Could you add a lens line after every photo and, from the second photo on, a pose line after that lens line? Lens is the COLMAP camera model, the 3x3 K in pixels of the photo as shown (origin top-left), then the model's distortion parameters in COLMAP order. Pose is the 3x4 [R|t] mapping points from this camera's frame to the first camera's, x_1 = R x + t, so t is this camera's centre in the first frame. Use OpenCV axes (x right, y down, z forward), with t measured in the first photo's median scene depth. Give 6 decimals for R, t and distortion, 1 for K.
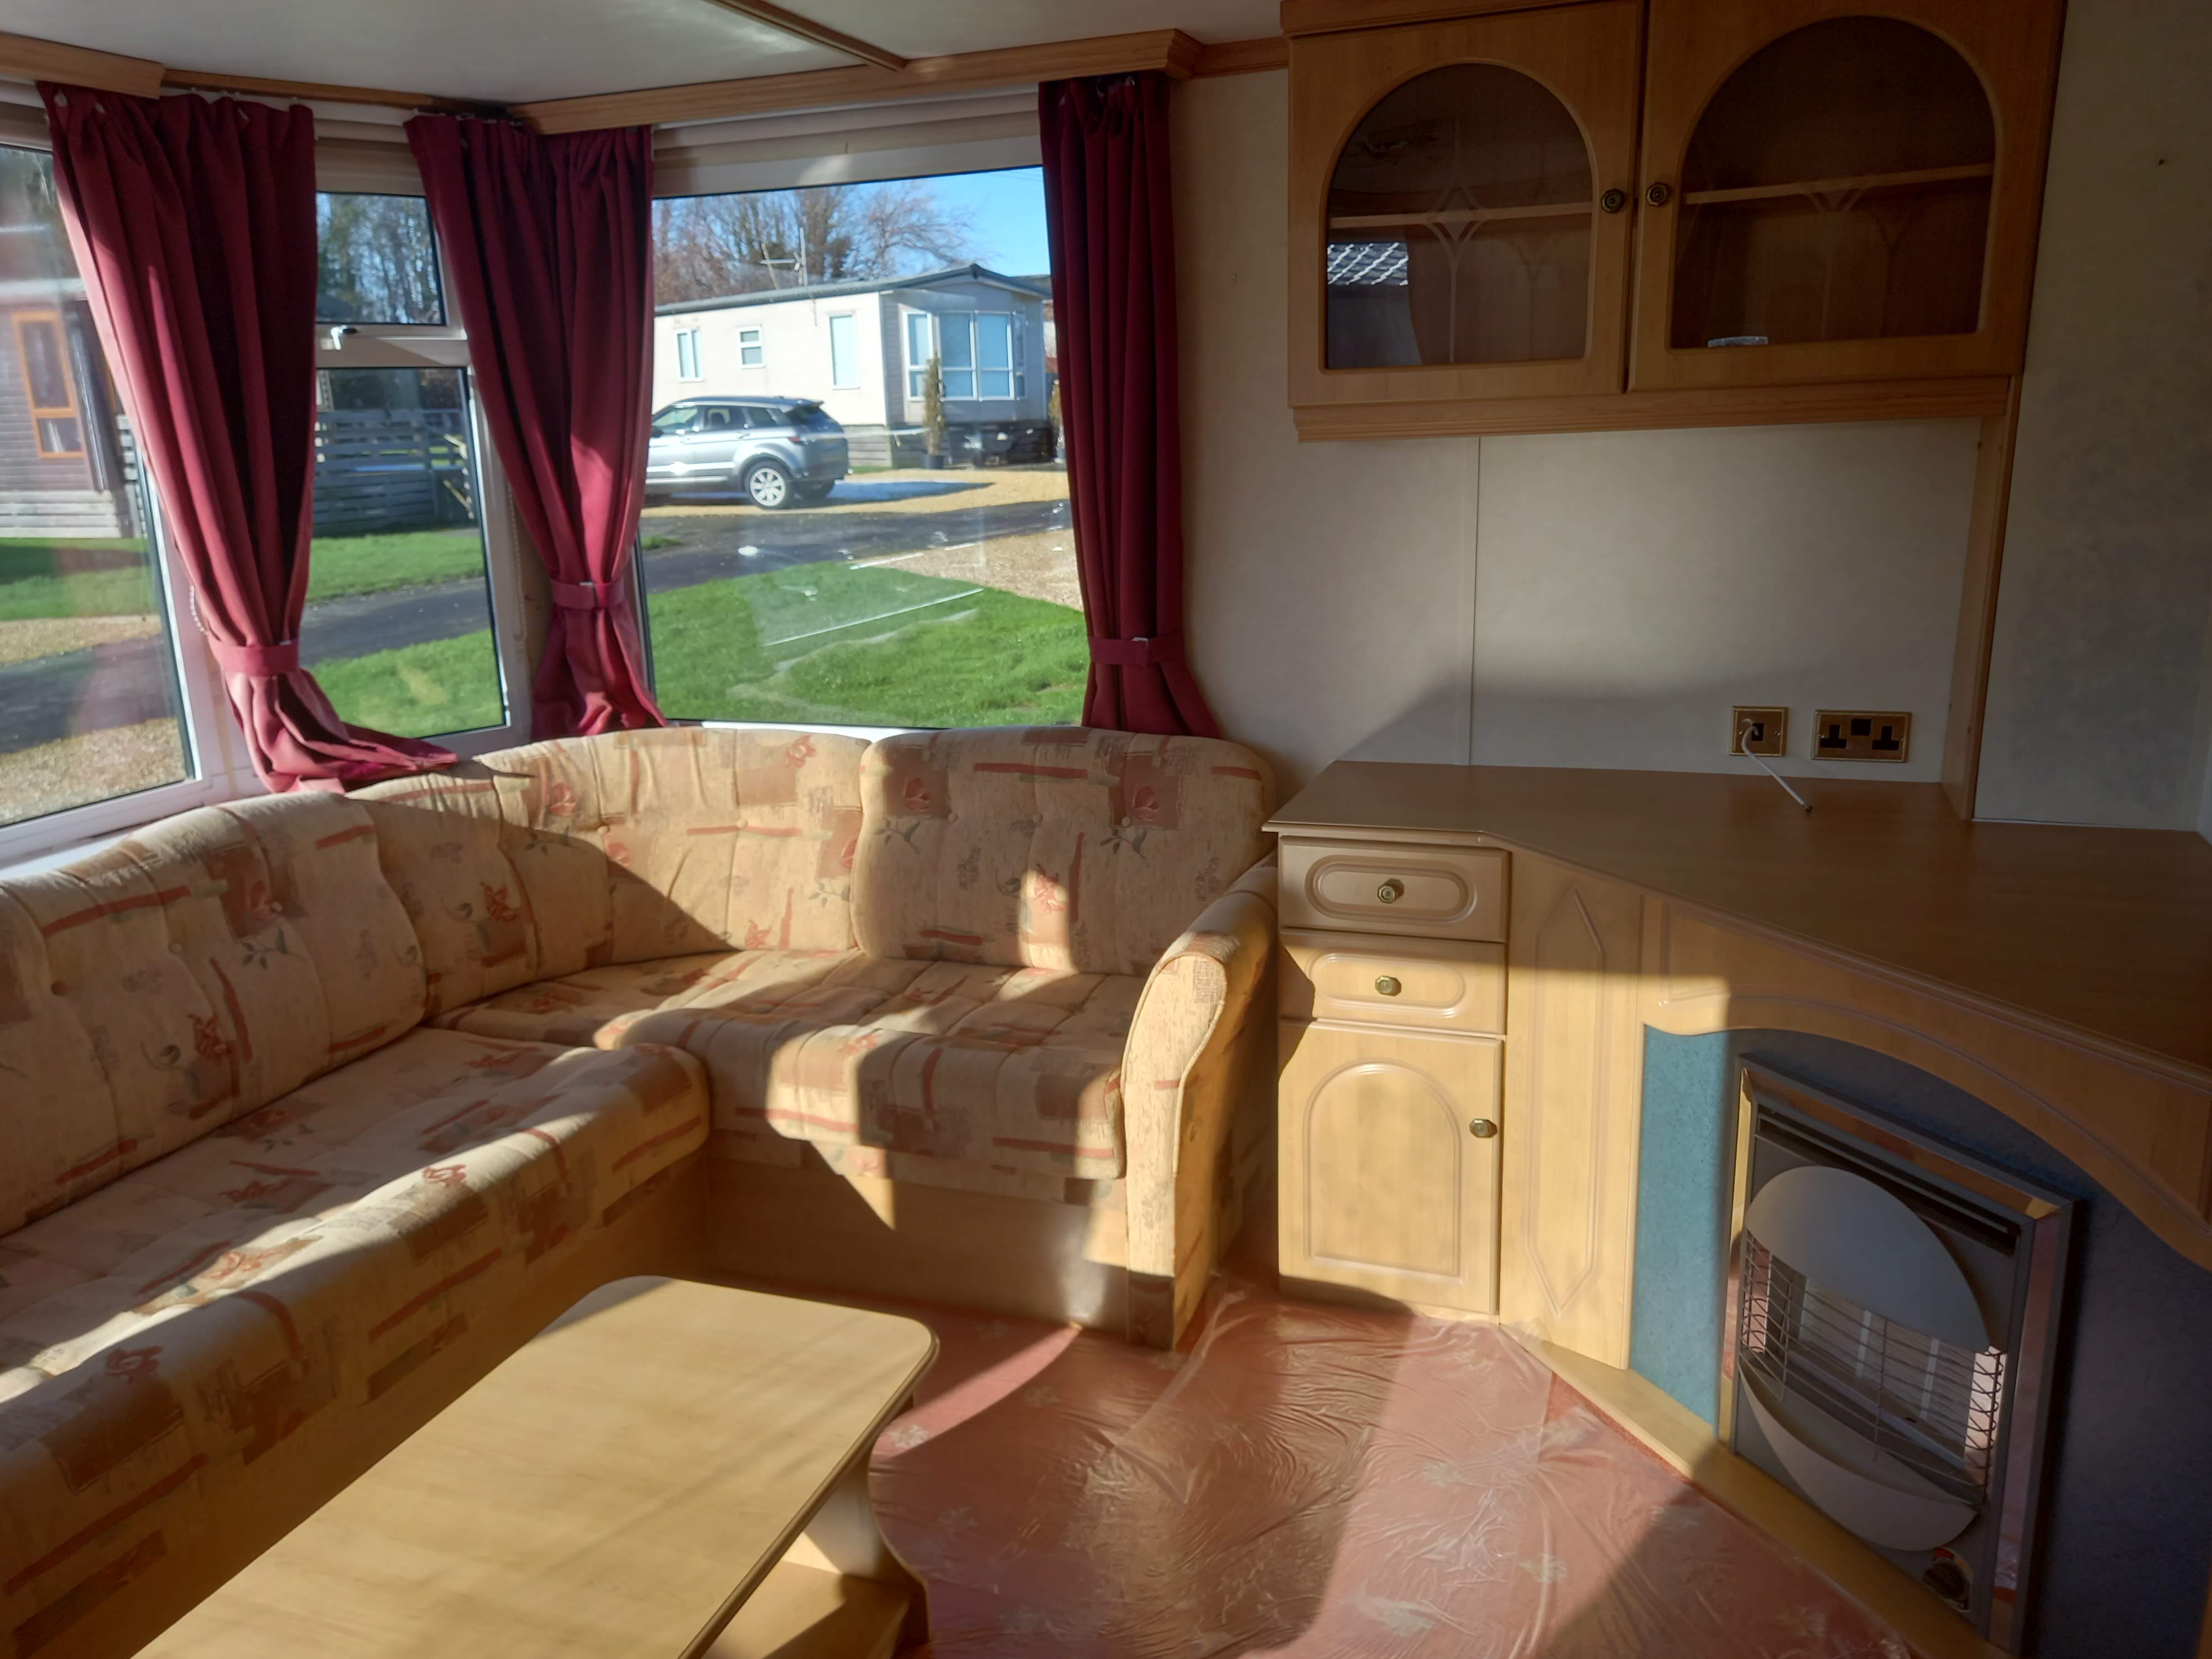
lens RADIAL K [[1630.7, 0, 1109.7], [0, 1630.7, 822.9], [0, 0, 1]] dist [0.087662, -0.081196]
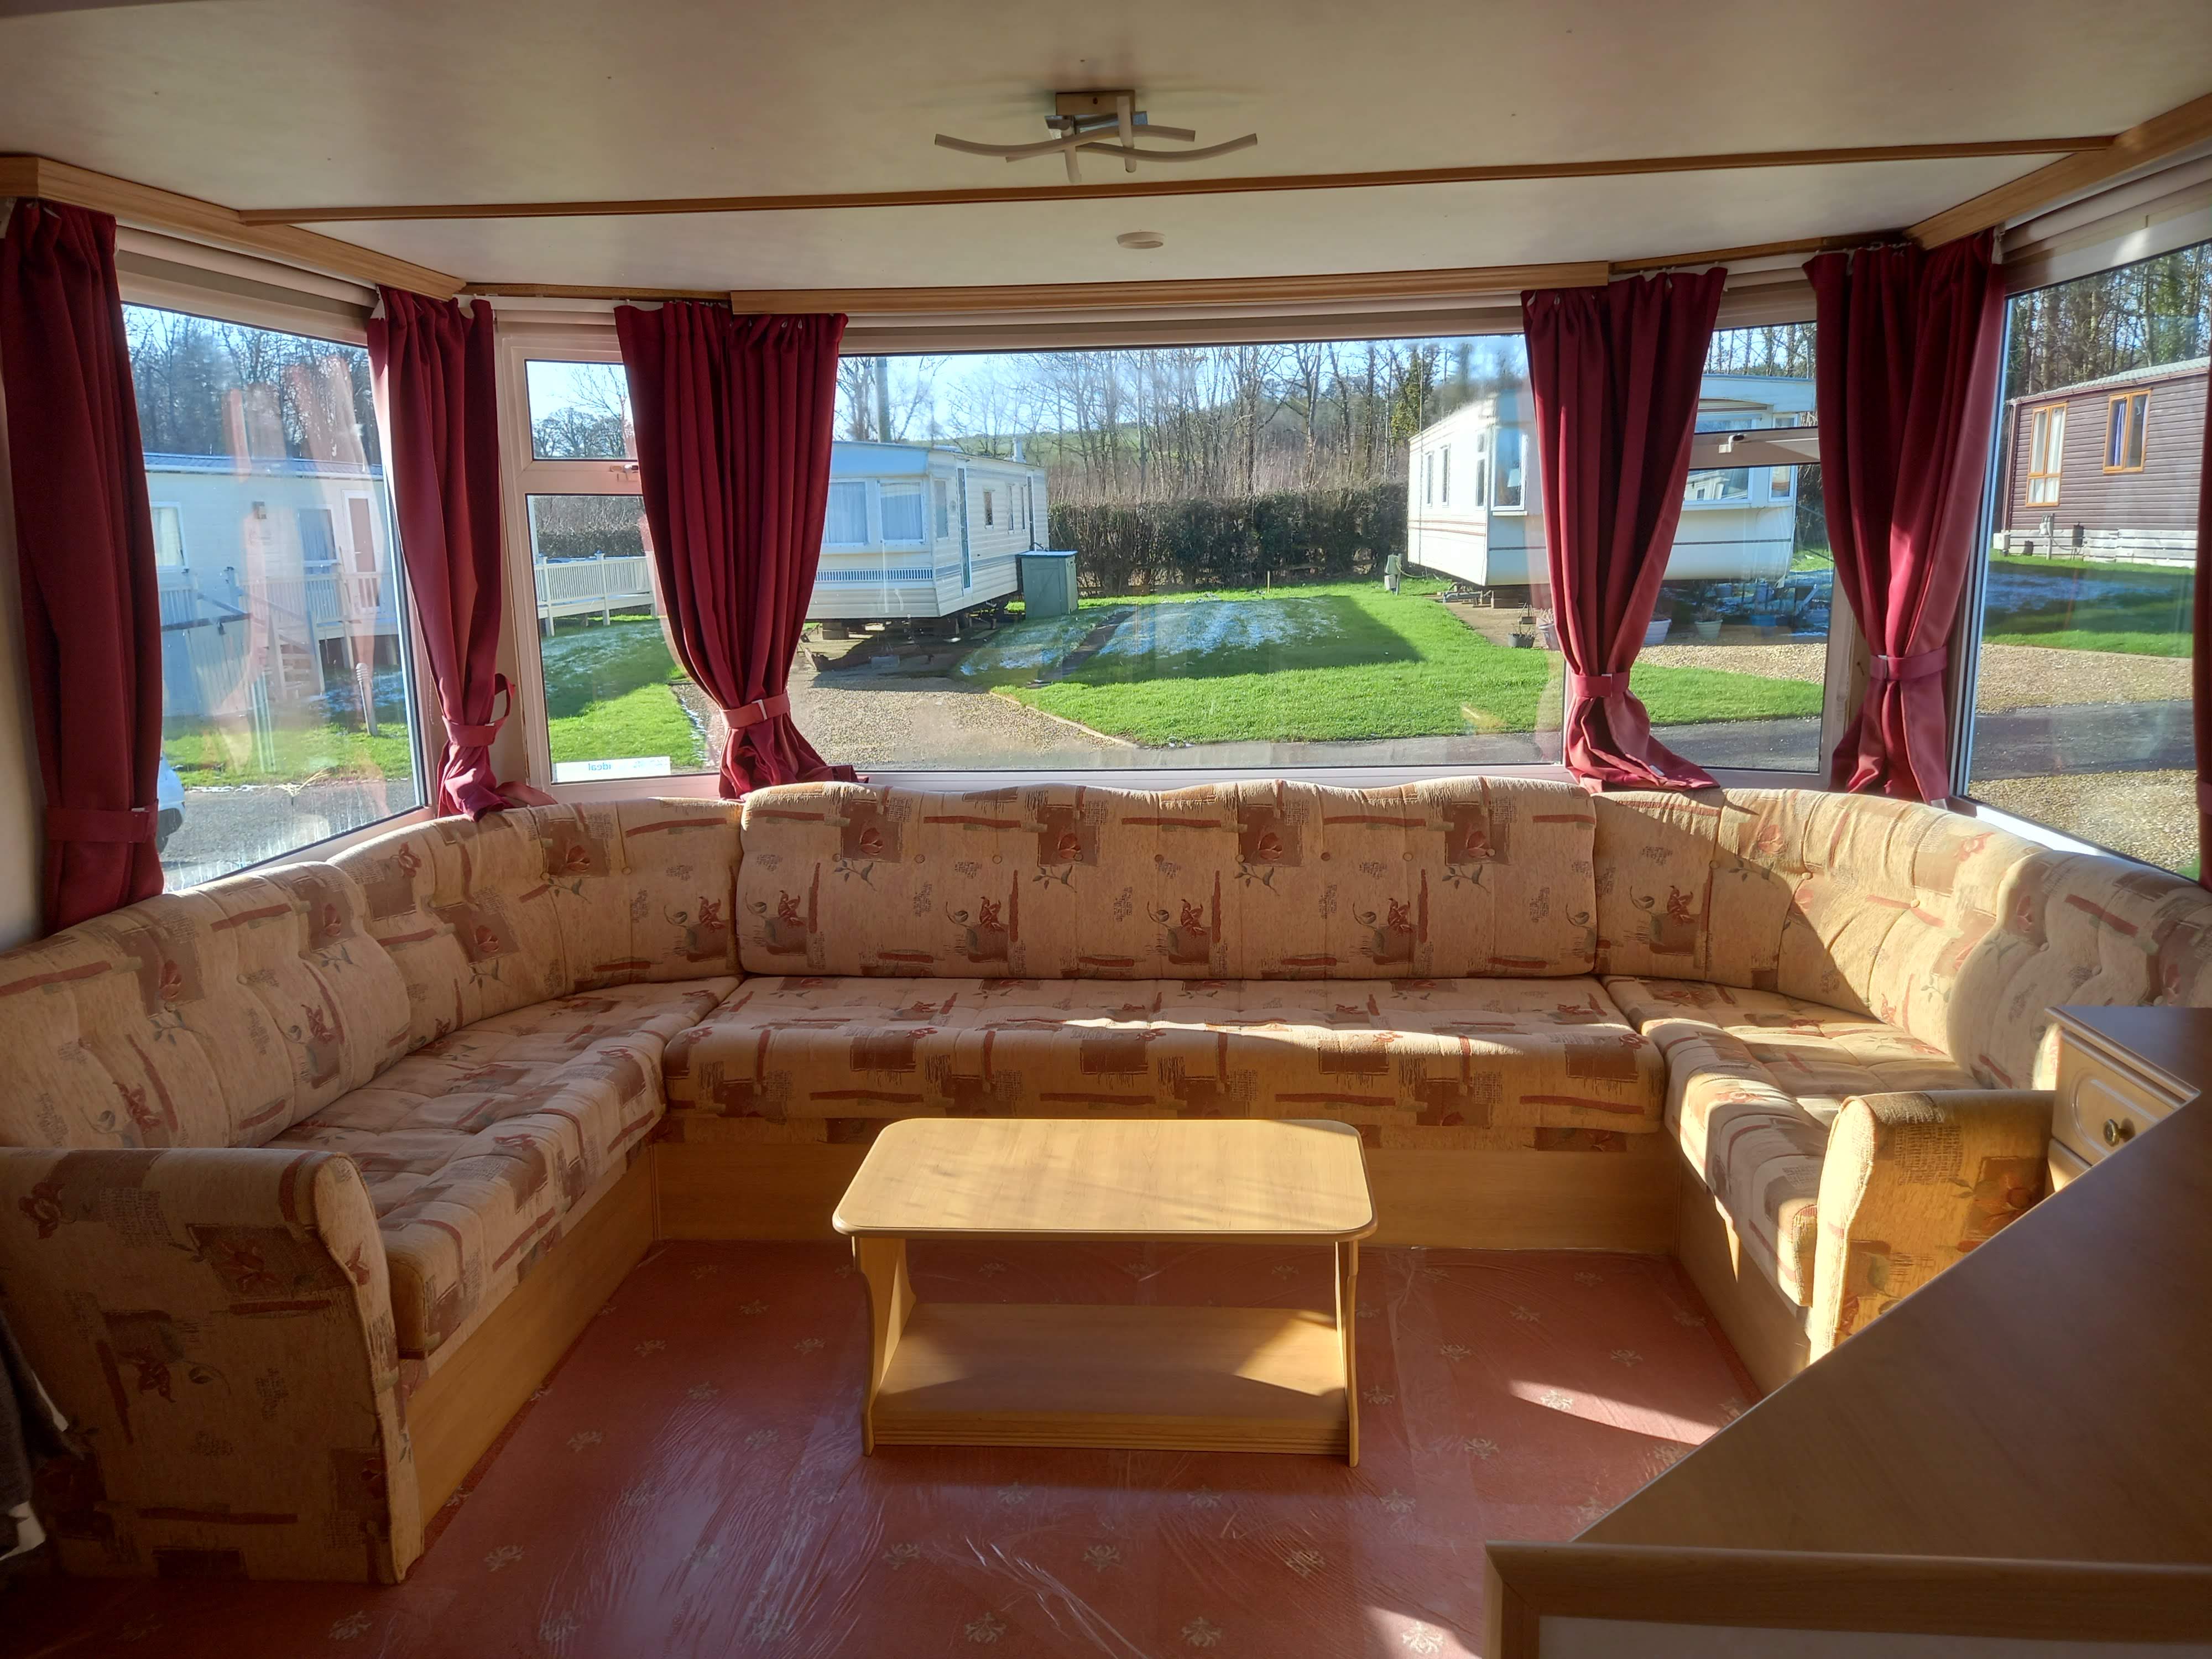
lens RADIAL K [[1630.7, 0, 1109.7], [0, 1630.7, 822.9], [0, 0, 1]] dist [0.087662, -0.081196]
pose [[0.257163, 0.200082, -0.945428, 0.710826], [-0.217972, 0.965129, 0.144961, -0.102456], [0.941464, 0.168798, 0.291808, 0.263763]]
